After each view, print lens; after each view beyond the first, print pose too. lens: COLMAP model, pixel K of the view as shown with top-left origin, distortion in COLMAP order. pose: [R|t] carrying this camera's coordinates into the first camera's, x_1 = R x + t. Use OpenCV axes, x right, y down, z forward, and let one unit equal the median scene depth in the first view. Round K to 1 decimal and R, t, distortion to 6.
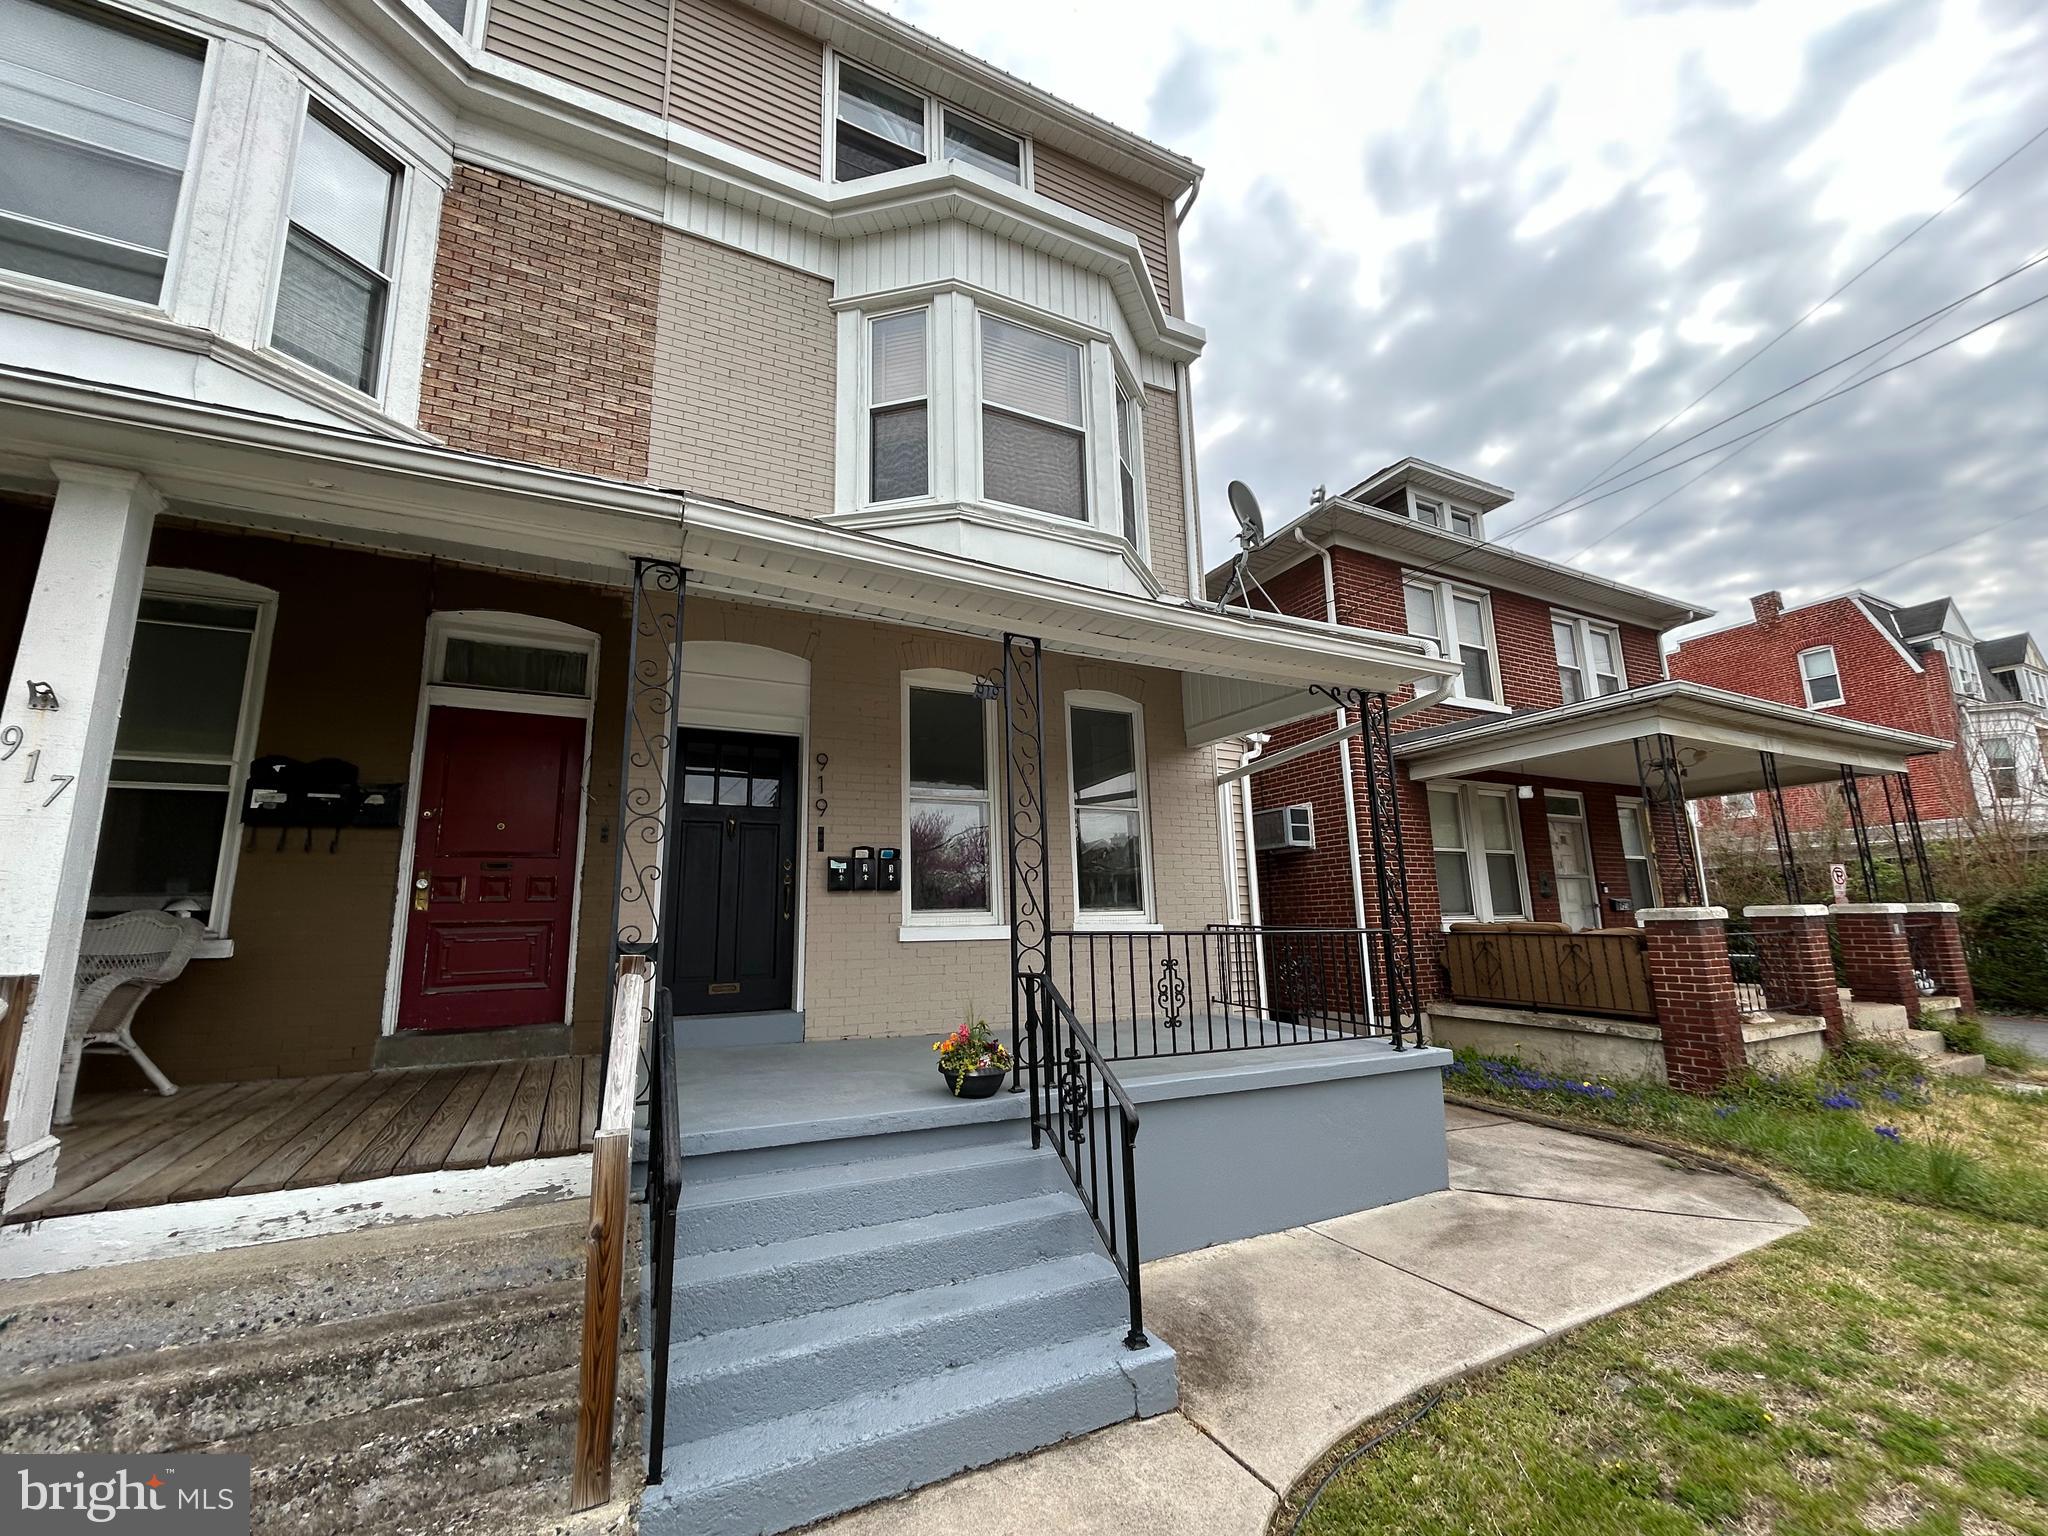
lens RADIAL K [[822.9, 0, 1024.0], [0, 822.9, 768.0], [0, 0, 1]] dist [-0.003135, 0.000455]
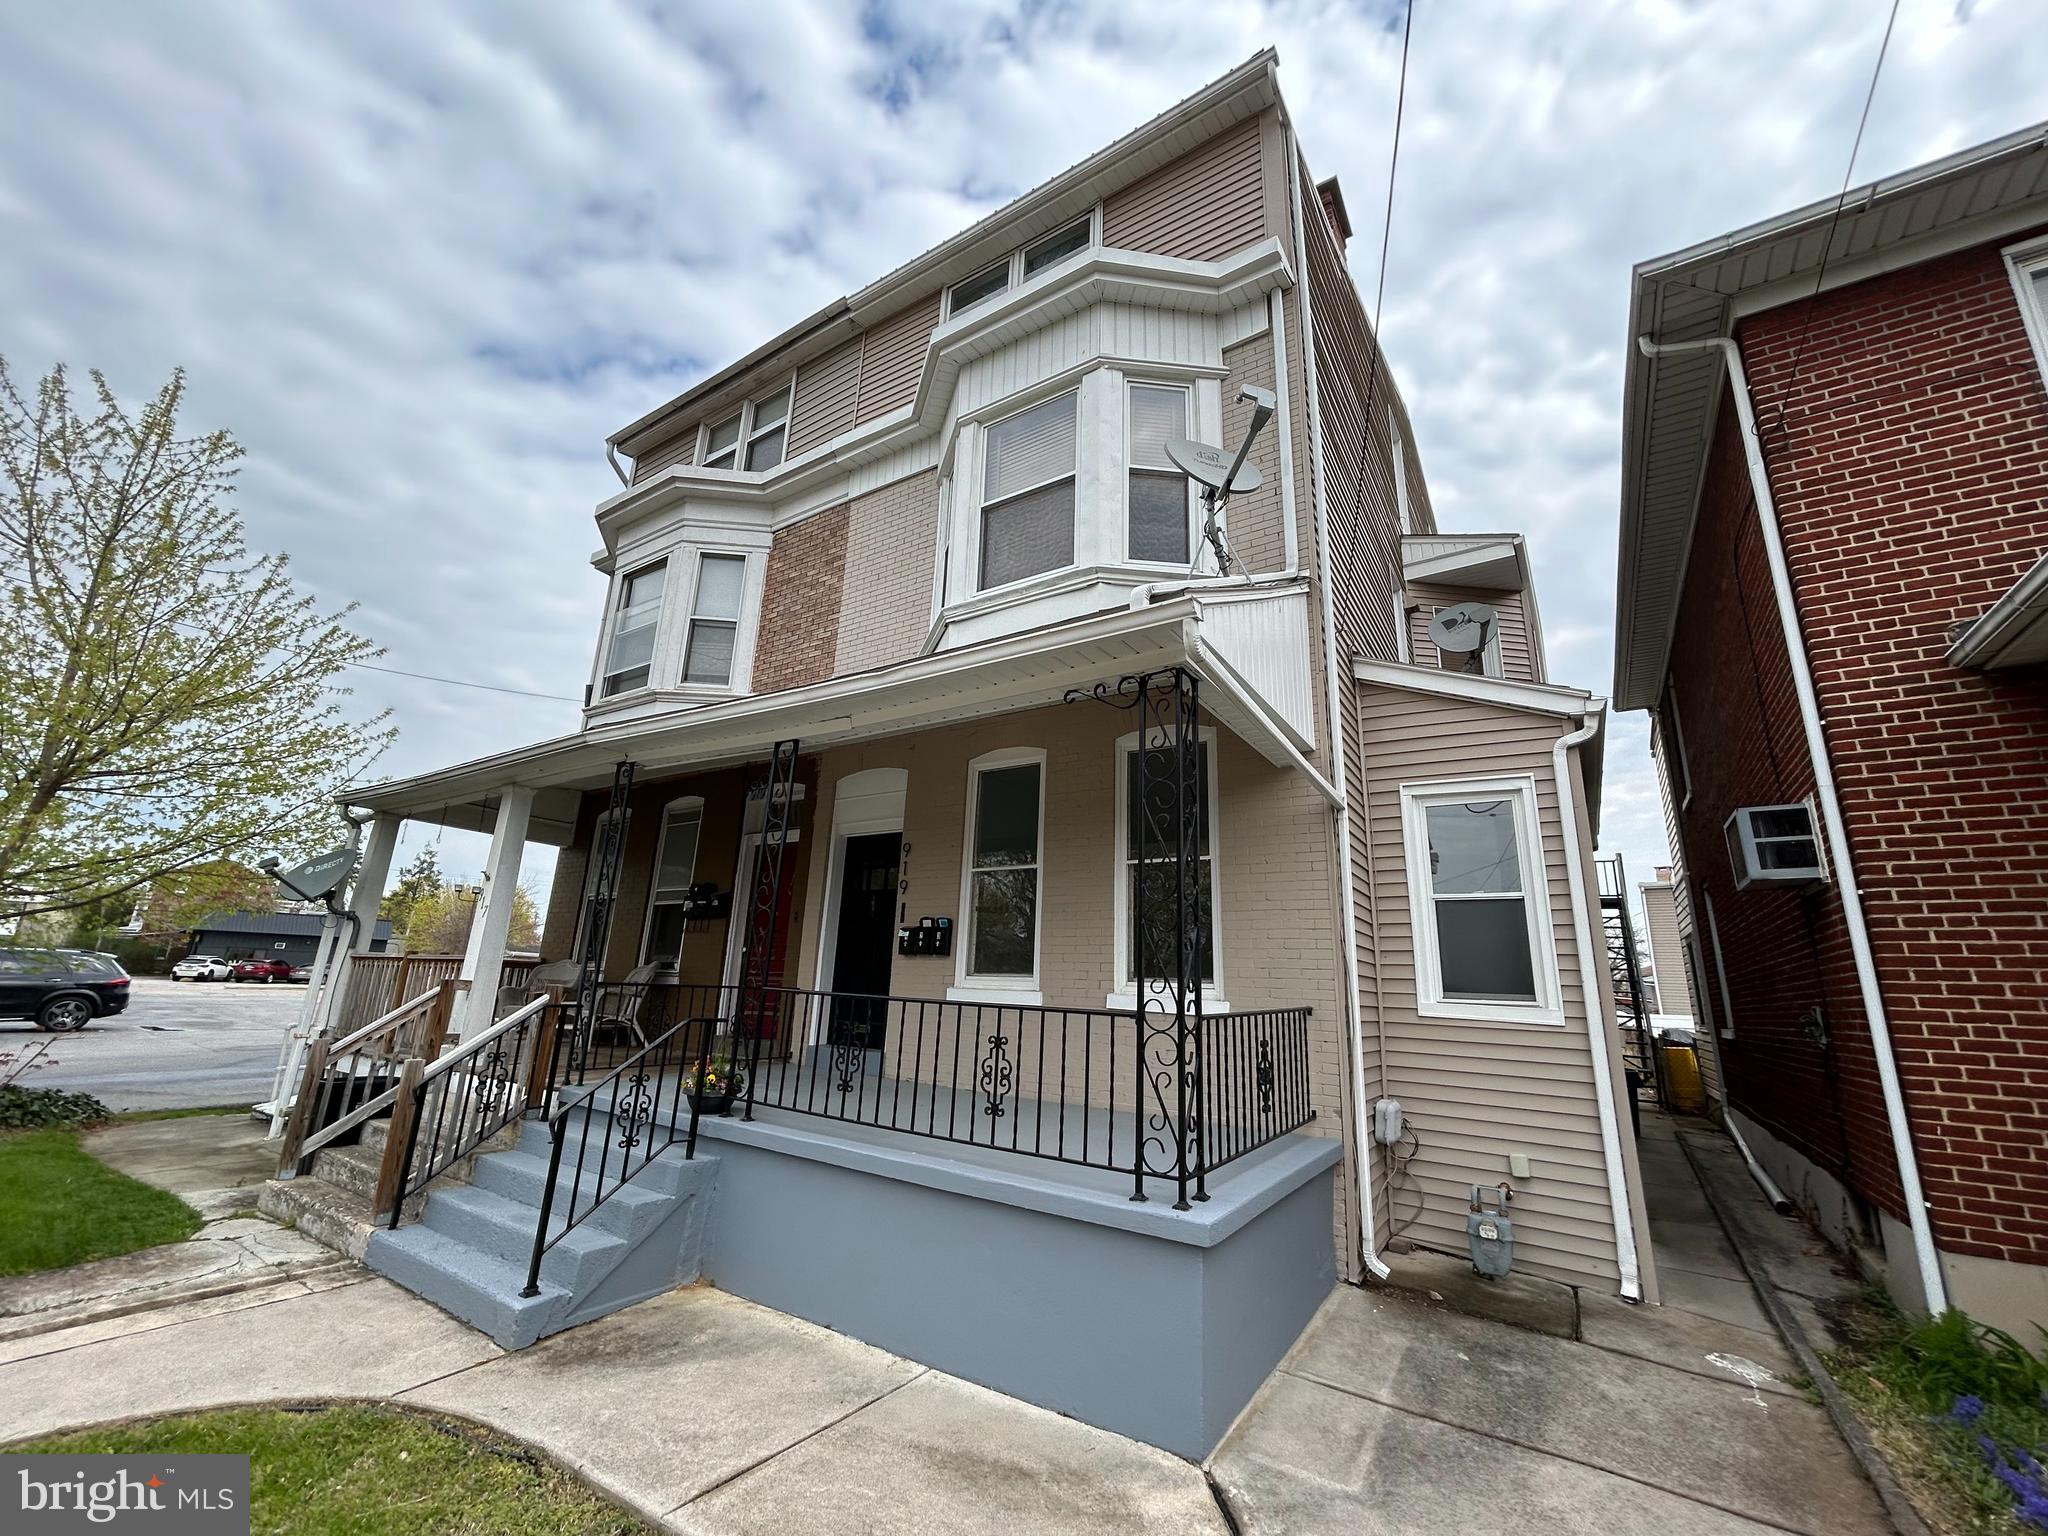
lens RADIAL K [[823.0, 0, 1027.5], [0, 823.0, 767.5], [0, 0, 1]] dist [0.001518, 0.000265]
pose [[0.495511, -0.189543, -0.847669, 0.934908], [0.114989, 0.981626, -0.152279, 0.082084], [0.860956, -0.022017, 0.508202, 0.529786]]
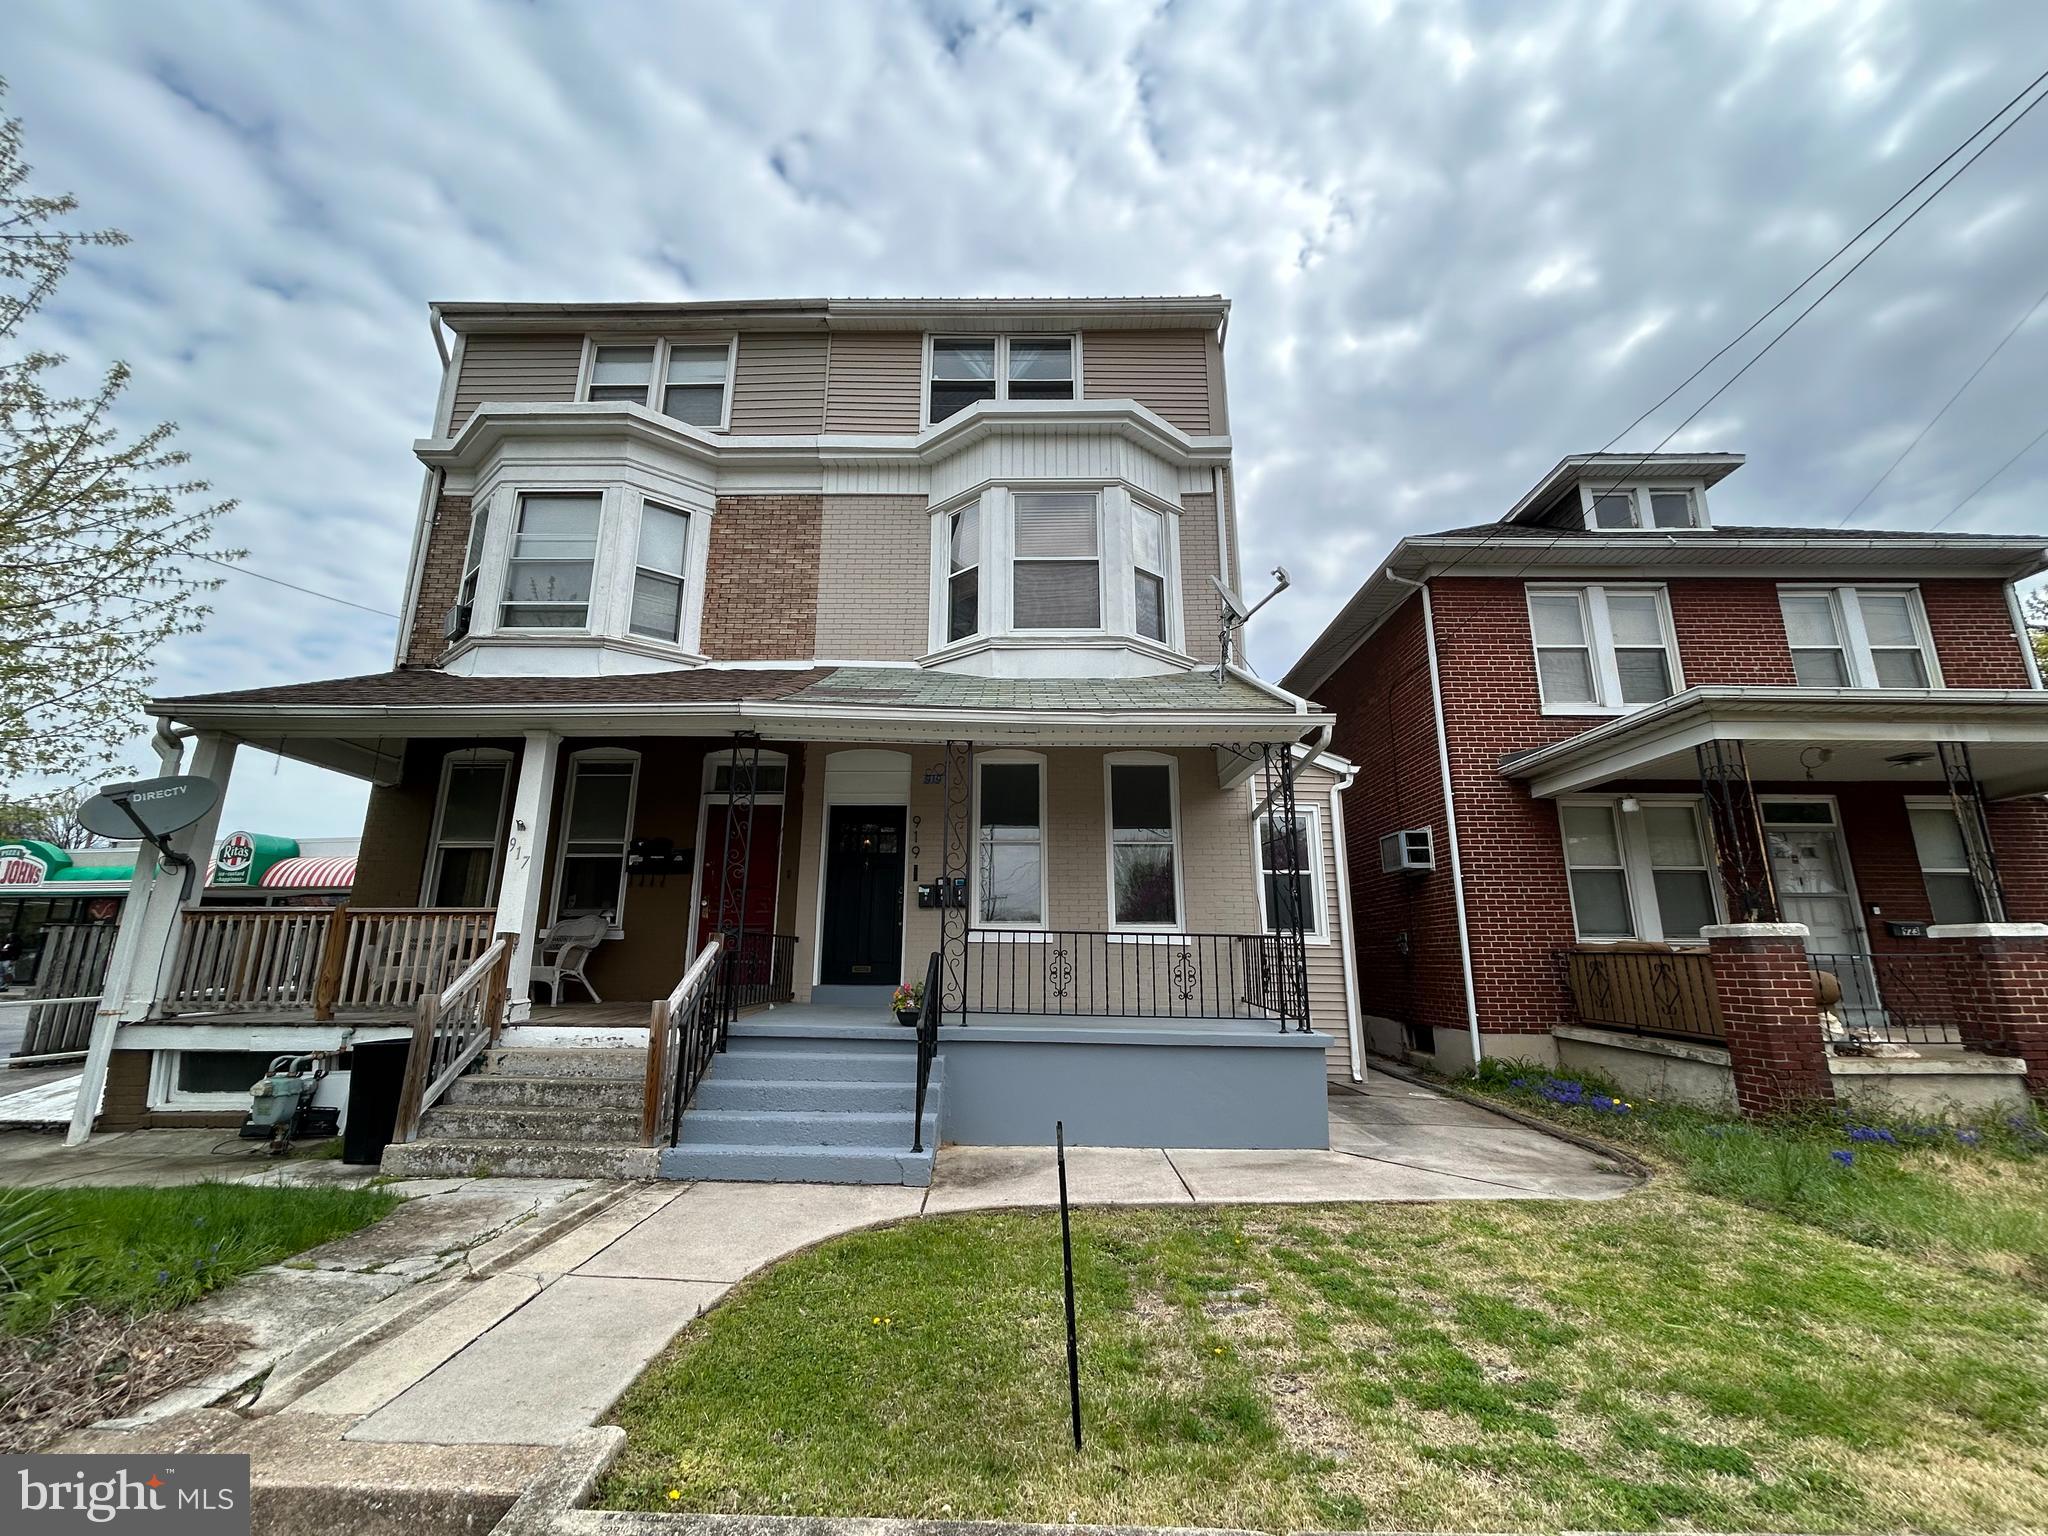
lens RADIAL K [[822.9, 0, 1024.0], [0, 822.9, 768.0], [0, 0, 1]] dist [-0.003135, 0.000455]
pose [[0.888455, -0.081821, -0.451612, 0.626953], [0.064025, 0.996455, -0.054578, -0.011334], [0.454477, 0.019576, 0.890543, -0.263472]]
